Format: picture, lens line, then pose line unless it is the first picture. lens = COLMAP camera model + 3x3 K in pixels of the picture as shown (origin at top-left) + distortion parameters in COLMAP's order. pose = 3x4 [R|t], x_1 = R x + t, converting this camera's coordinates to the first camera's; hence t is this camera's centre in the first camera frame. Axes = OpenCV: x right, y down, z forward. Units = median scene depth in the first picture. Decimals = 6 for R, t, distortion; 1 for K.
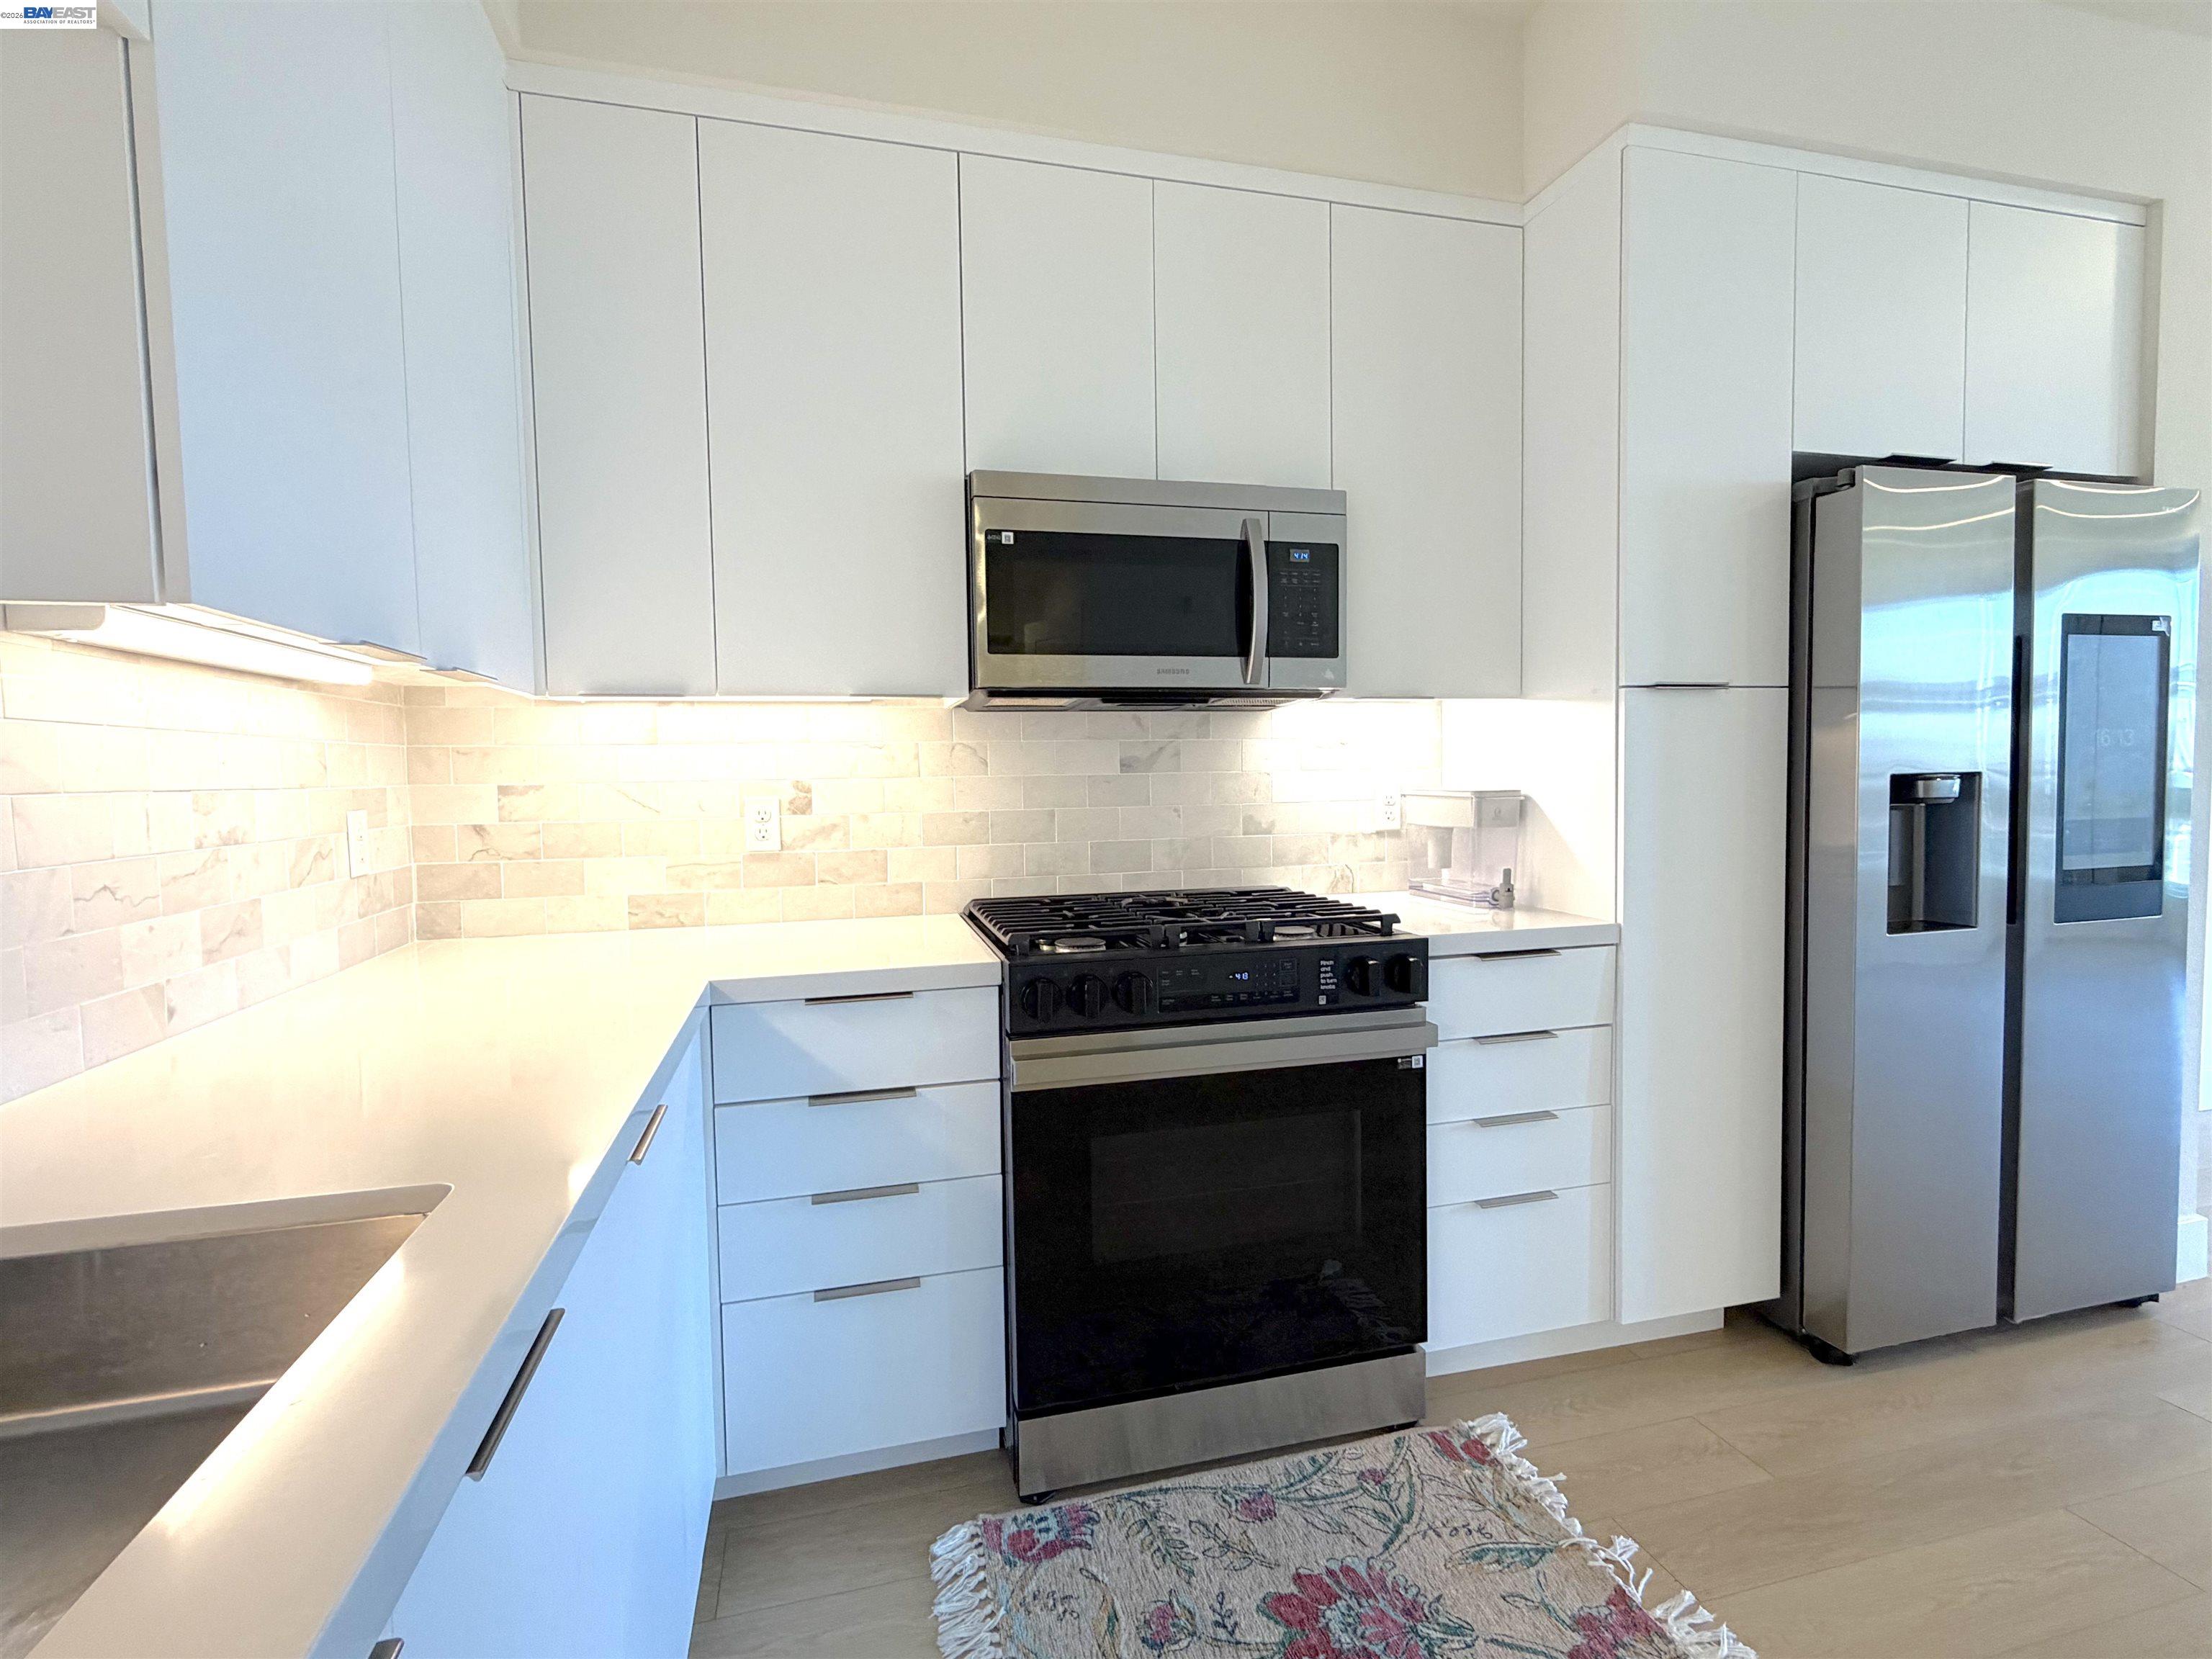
lens RADIAL K [[1030.4, 0, 1098.9], [0, 1030.4, 825.6], [0, 0, 1]] dist [-0.004592, 0.001937]
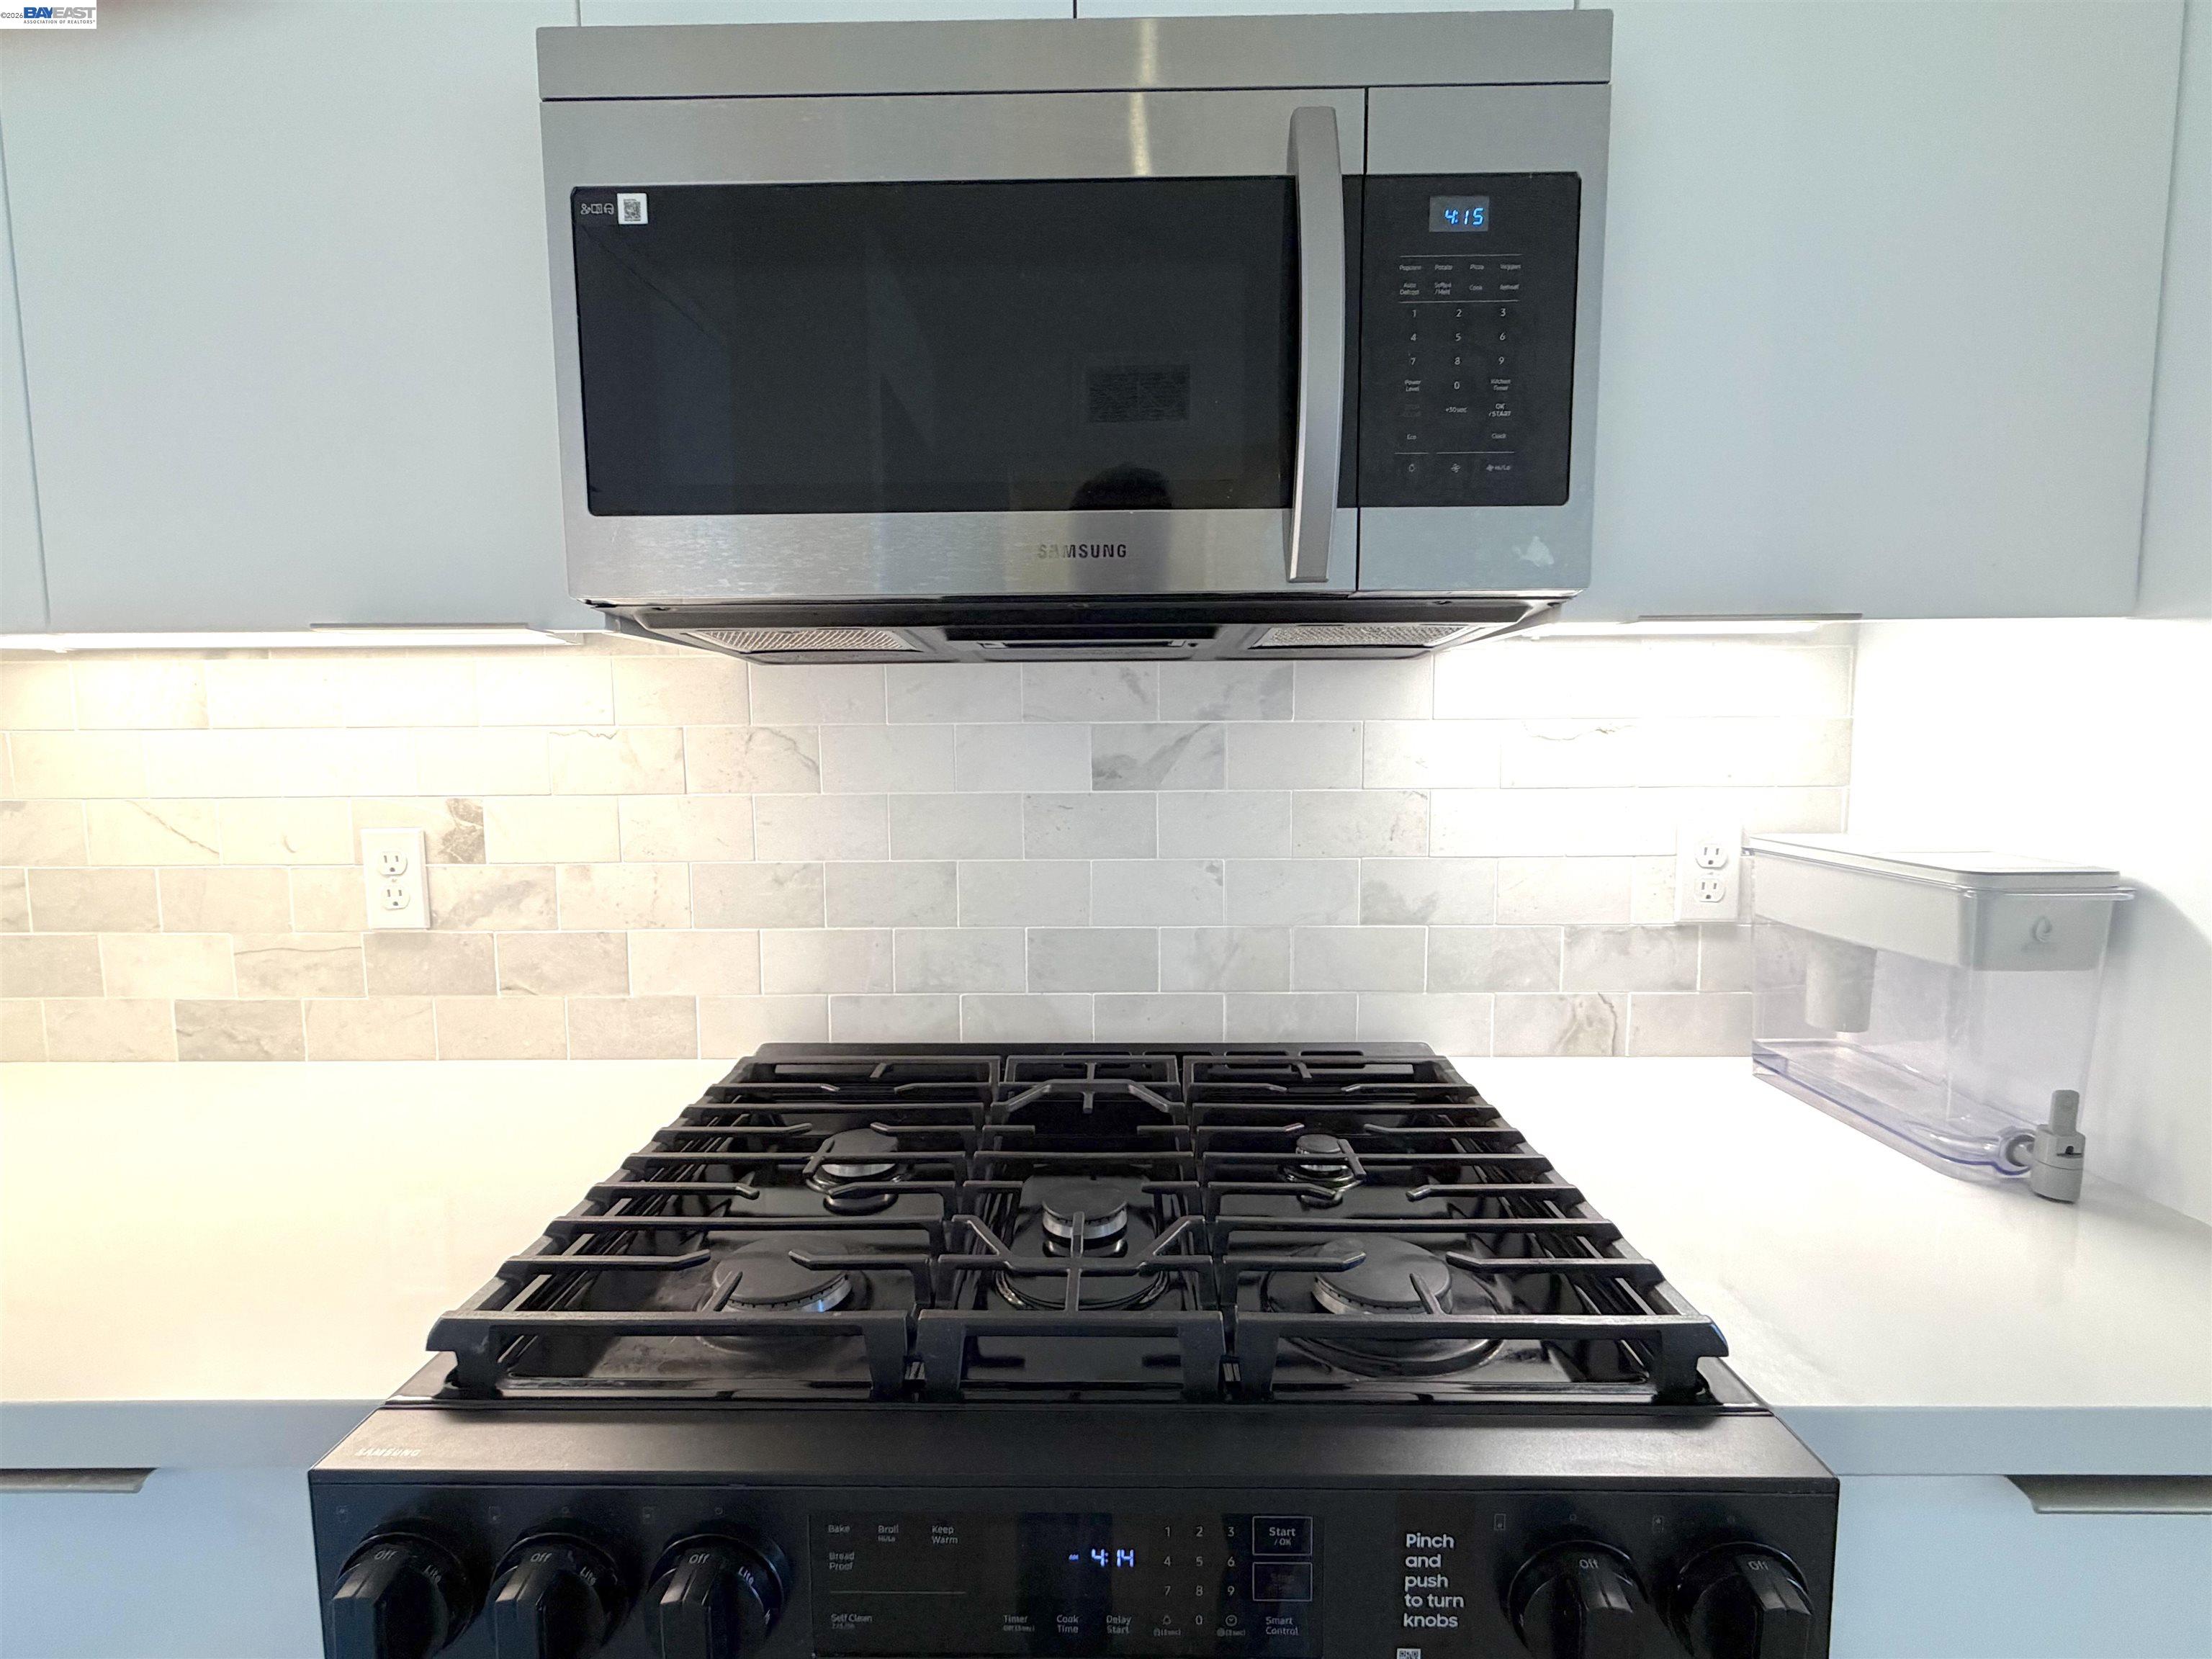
lens RADIAL K [[1030.4, 0, 1102.6], [0, 1030.4, 825.0], [0, 0, 1]] dist [-0.004592, 0.001937]
pose [[0.965062, 0.032075, -0.260050, 0.169174], [-0.021888, 0.998879, 0.041977, -0.061222], [0.261105, -0.034819, 0.964682, 0.595349]]
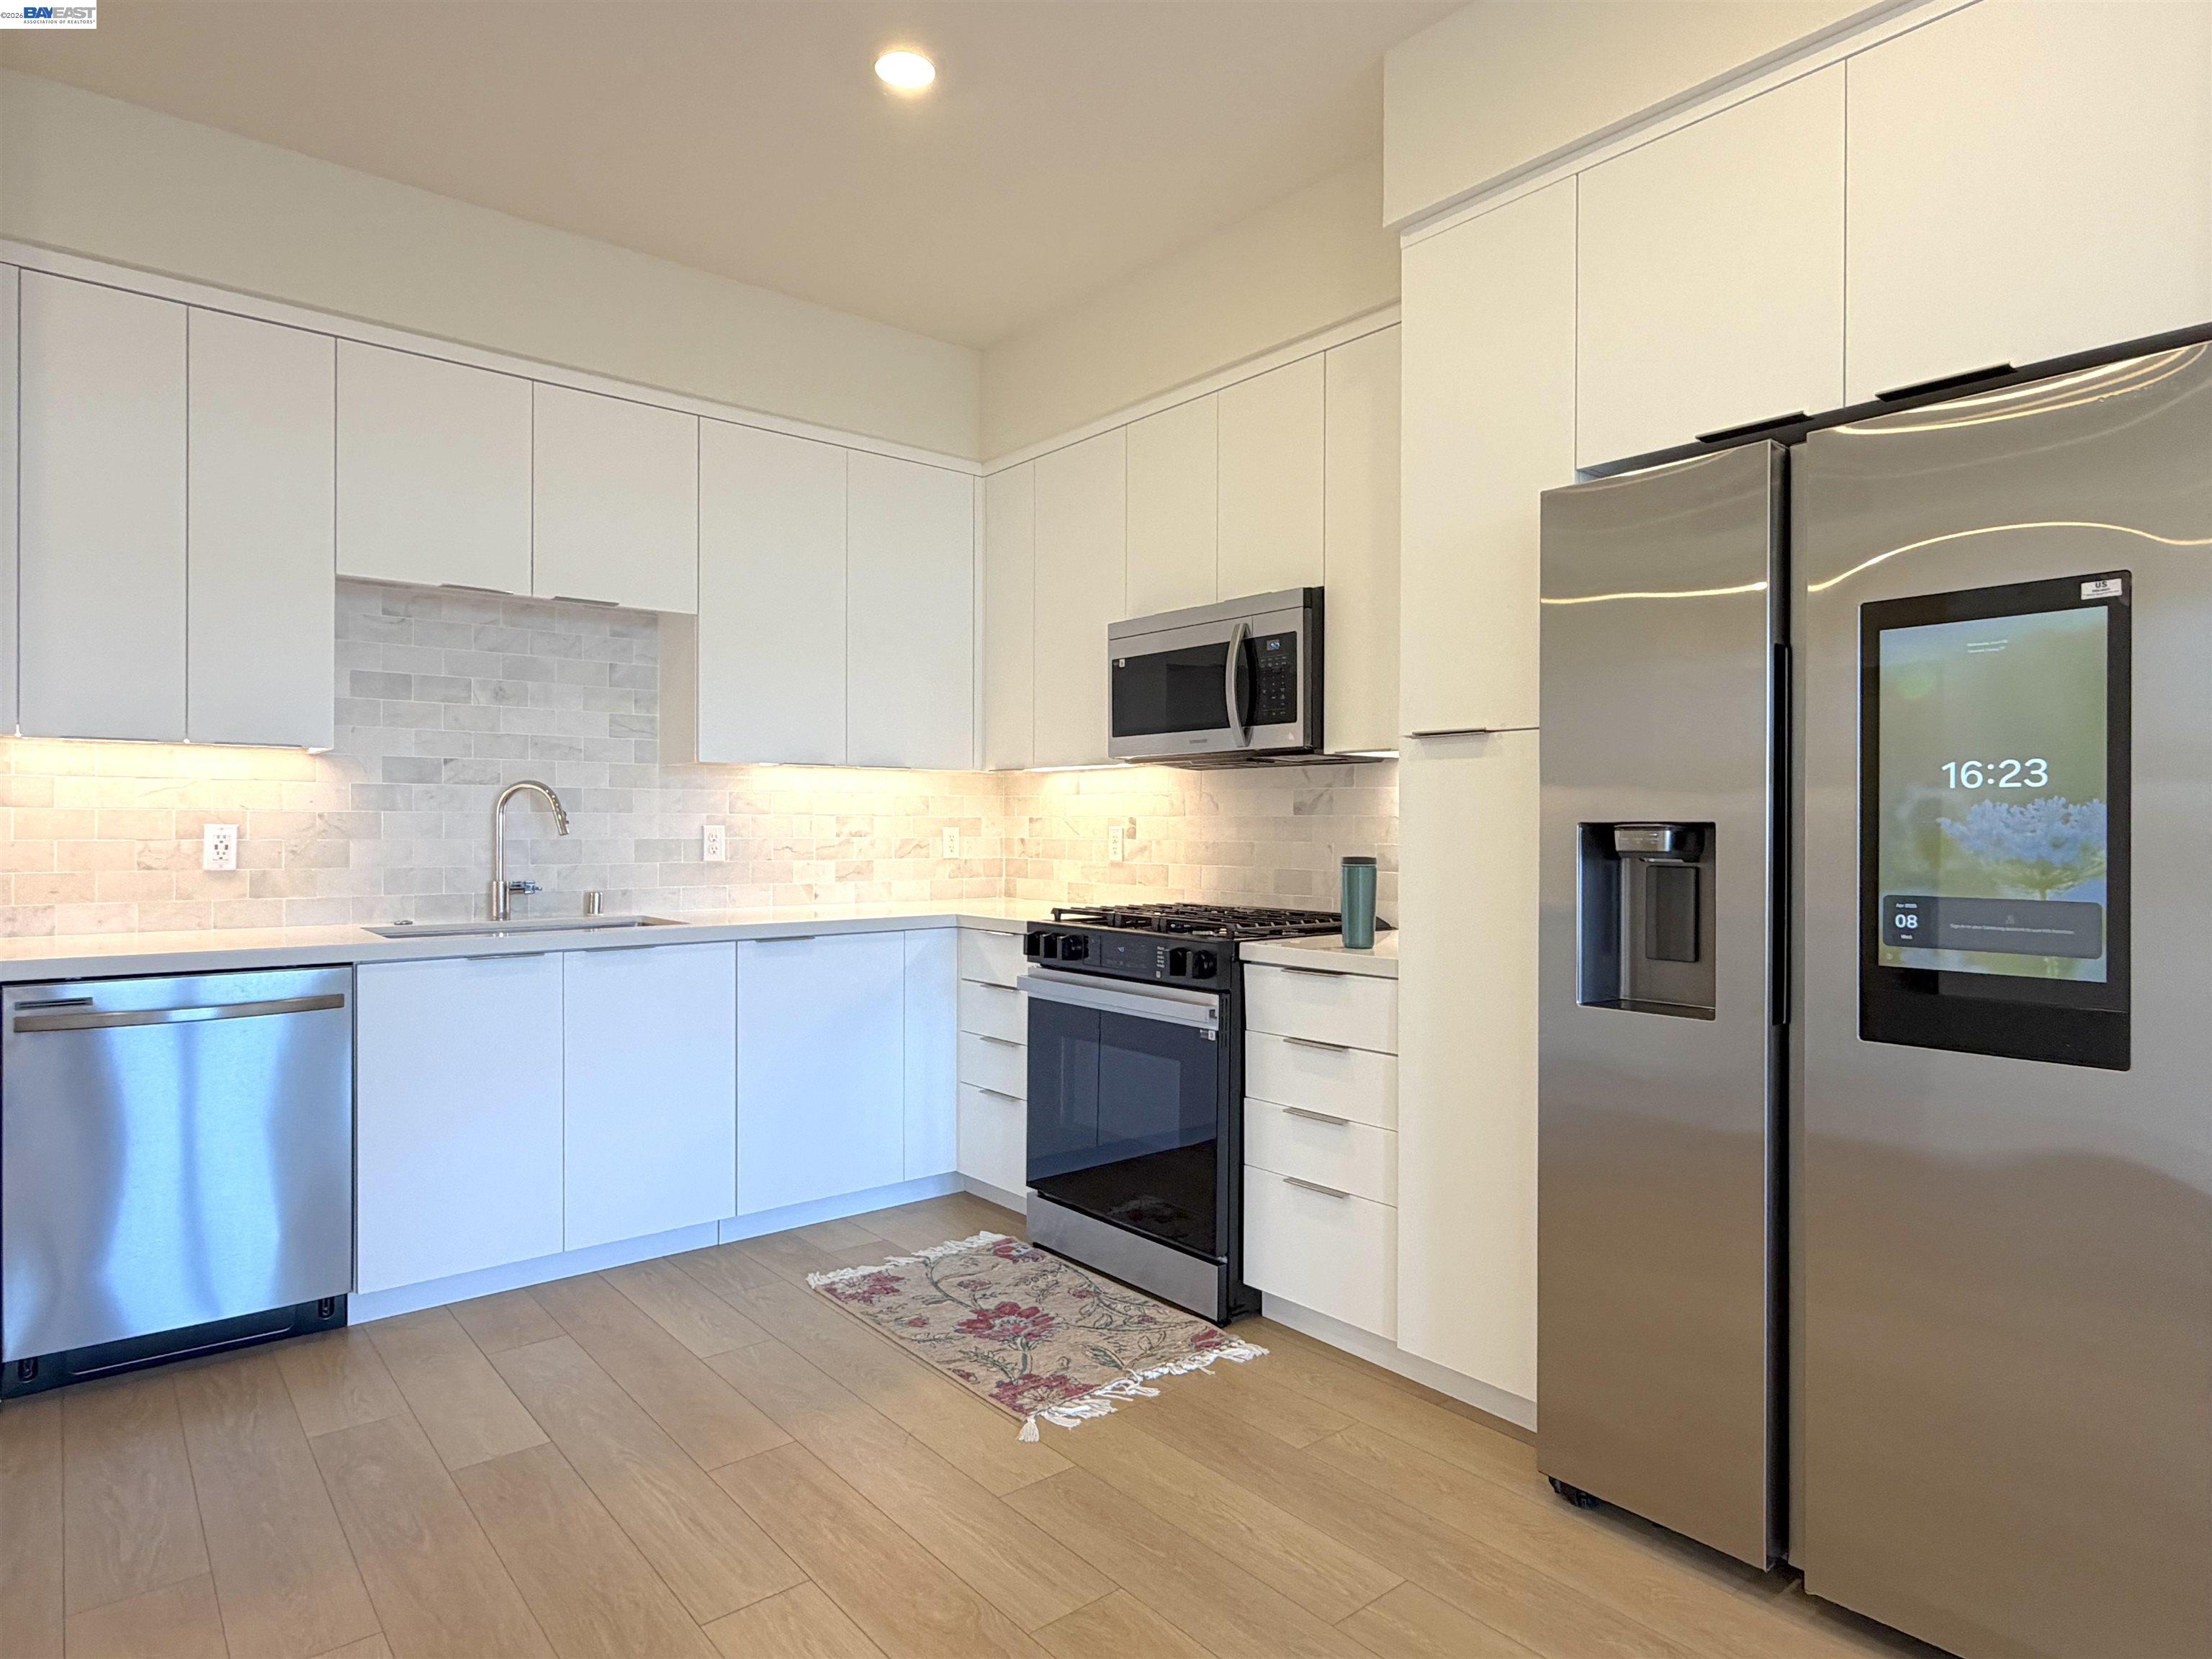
lens RADIAL K [[1233.4, 0, 1107.5], [0, 1233.4, 839.8], [0, 0, 1]] dist [-0.025243, -0.000146]
pose [[0.427151, 0.028163, -0.903742, 1.432052], [-0.058694, 0.998270, 0.003367, -0.014171], [0.902273, 0.051606, 0.428065, 0.171122]]
